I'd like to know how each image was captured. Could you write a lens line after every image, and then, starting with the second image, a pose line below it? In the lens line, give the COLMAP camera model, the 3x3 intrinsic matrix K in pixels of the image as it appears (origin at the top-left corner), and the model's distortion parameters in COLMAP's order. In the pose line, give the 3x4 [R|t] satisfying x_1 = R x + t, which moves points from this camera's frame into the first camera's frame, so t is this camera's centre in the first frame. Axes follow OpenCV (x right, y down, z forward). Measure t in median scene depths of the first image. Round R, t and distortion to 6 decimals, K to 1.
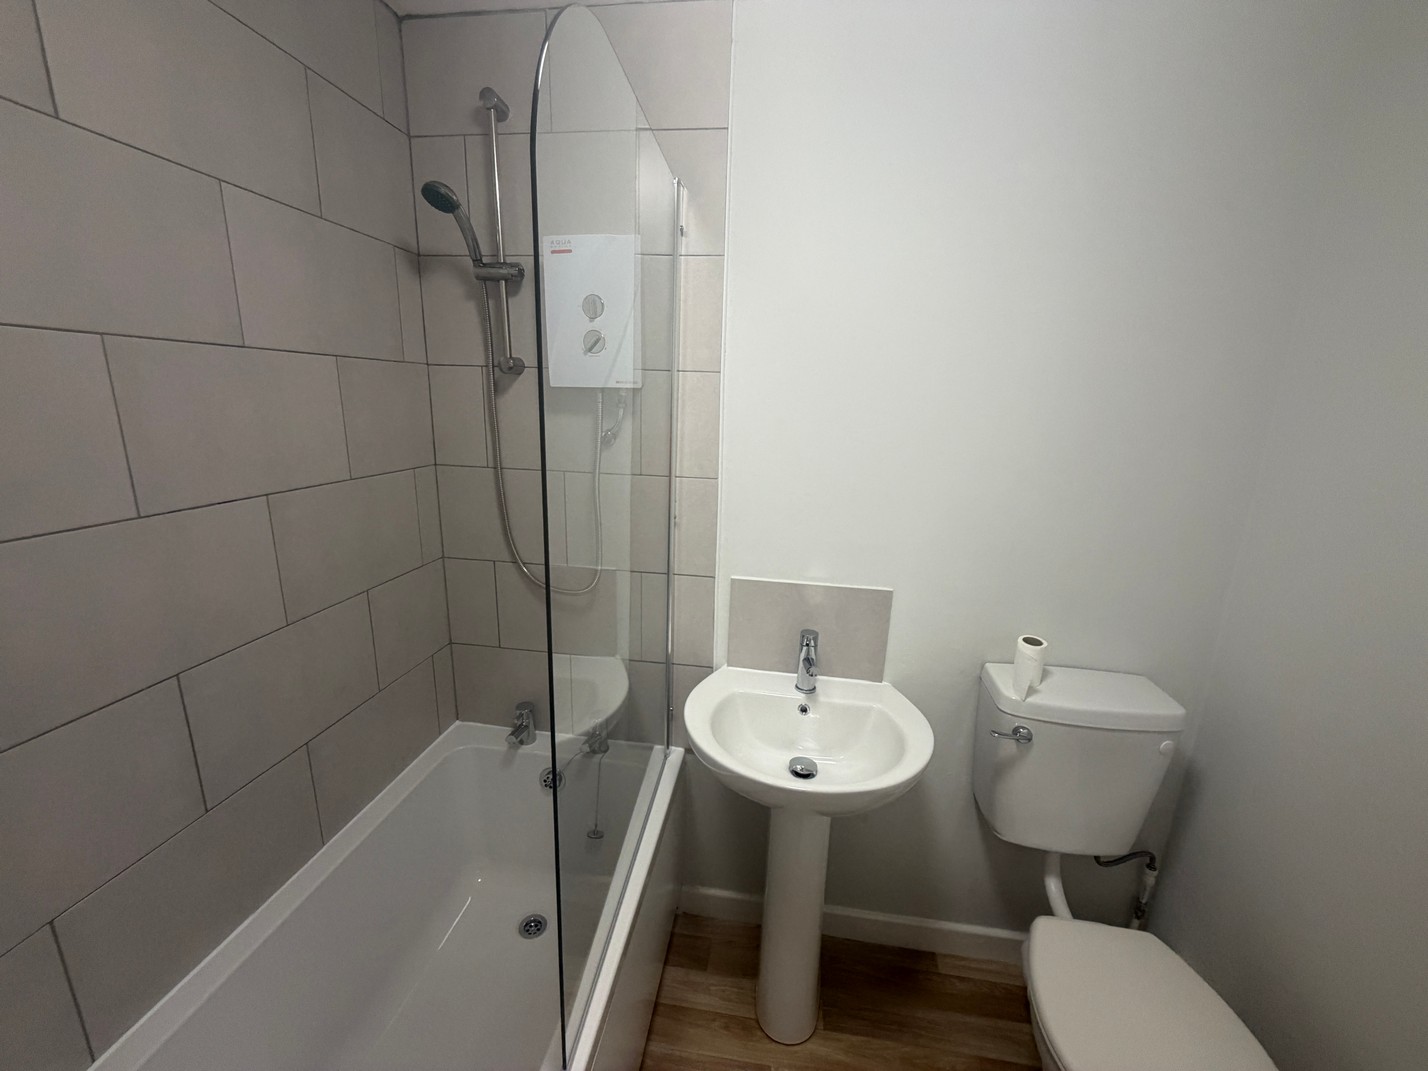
lens RADIAL K [[562.2, 0, 714.0], [0, 562.2, 535.5], [0, 0, 1]] dist [-0.001177, 0.000514]
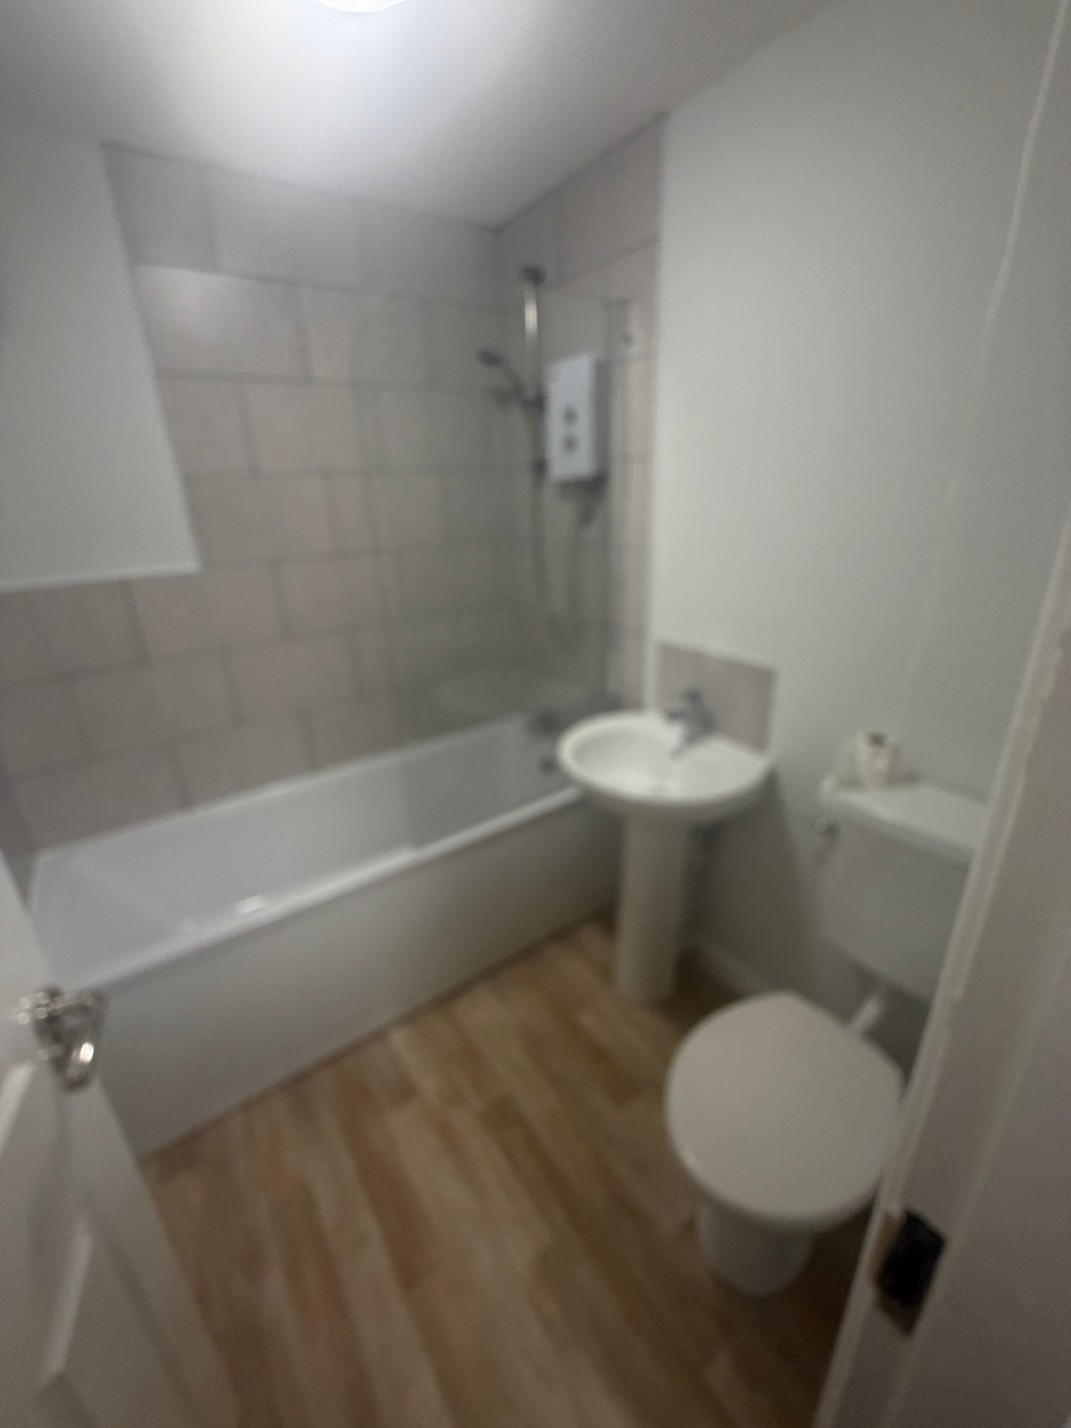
lens RADIAL K [[562.2, 0, 535.5], [0, 562.2, 714.0], [0, 0, 1]] dist [-0.001177, 0.000514]
pose [[0.686977, 0.232671, -0.688424, 0.791065], [-0.140471, 0.972006, 0.188340, 0.049040], [0.712973, -0.032682, 0.700429, -0.037004]]
